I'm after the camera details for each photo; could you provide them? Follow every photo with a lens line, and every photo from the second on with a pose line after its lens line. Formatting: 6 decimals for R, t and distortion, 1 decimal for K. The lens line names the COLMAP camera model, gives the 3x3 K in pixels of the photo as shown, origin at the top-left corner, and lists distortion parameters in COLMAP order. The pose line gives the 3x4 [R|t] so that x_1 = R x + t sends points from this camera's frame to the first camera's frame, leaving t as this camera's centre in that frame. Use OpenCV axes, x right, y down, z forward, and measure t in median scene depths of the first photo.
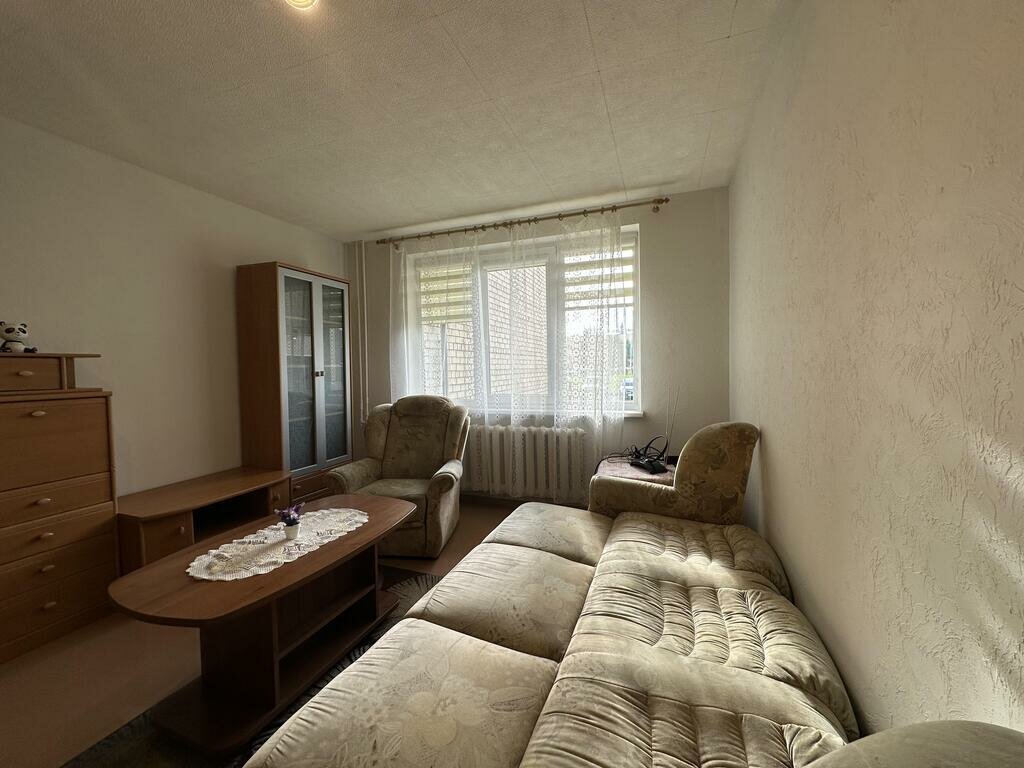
lens RADIAL K [[409.1, 0, 513.5], [0, 409.1, 384.3], [0, 0, 1]] dist [-0.001163, 0.000243]
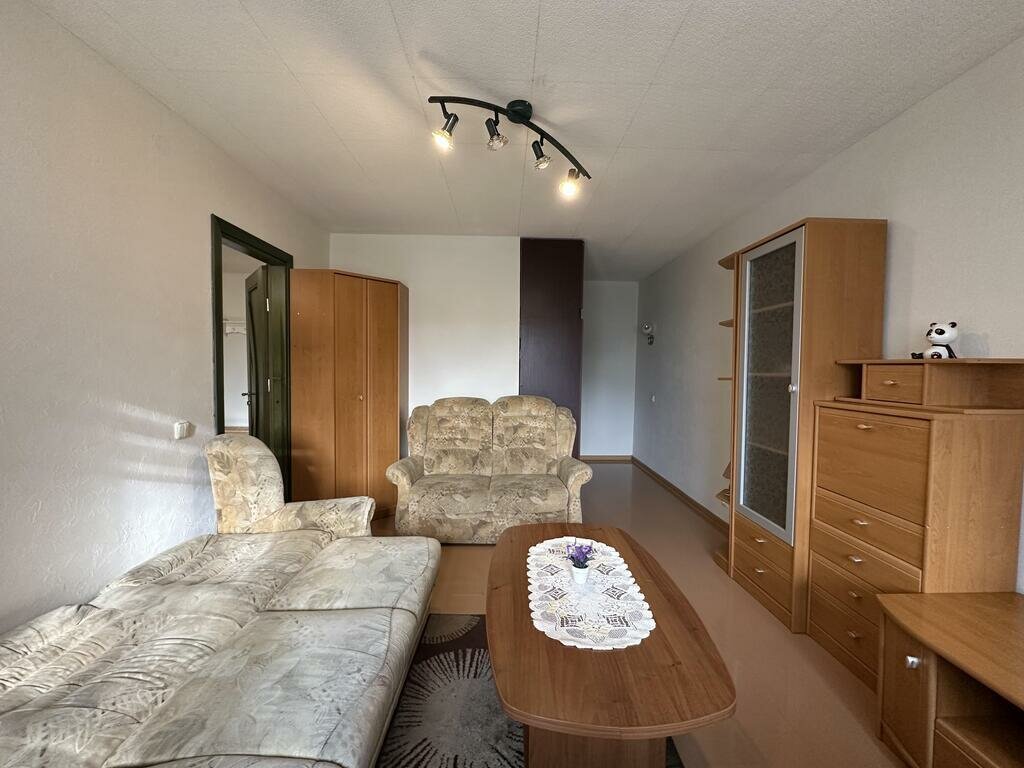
lens RADIAL K [[409.1, 0, 513.5], [0, 409.1, 384.3], [0, 0, 1]] dist [-0.001163, 0.000243]
pose [[-0.932429, 0.023666, -0.360577, -0.062518], [-0.009409, 0.995925, 0.089698, -0.056009], [0.361230, 0.087030, -0.928406, 0.893753]]
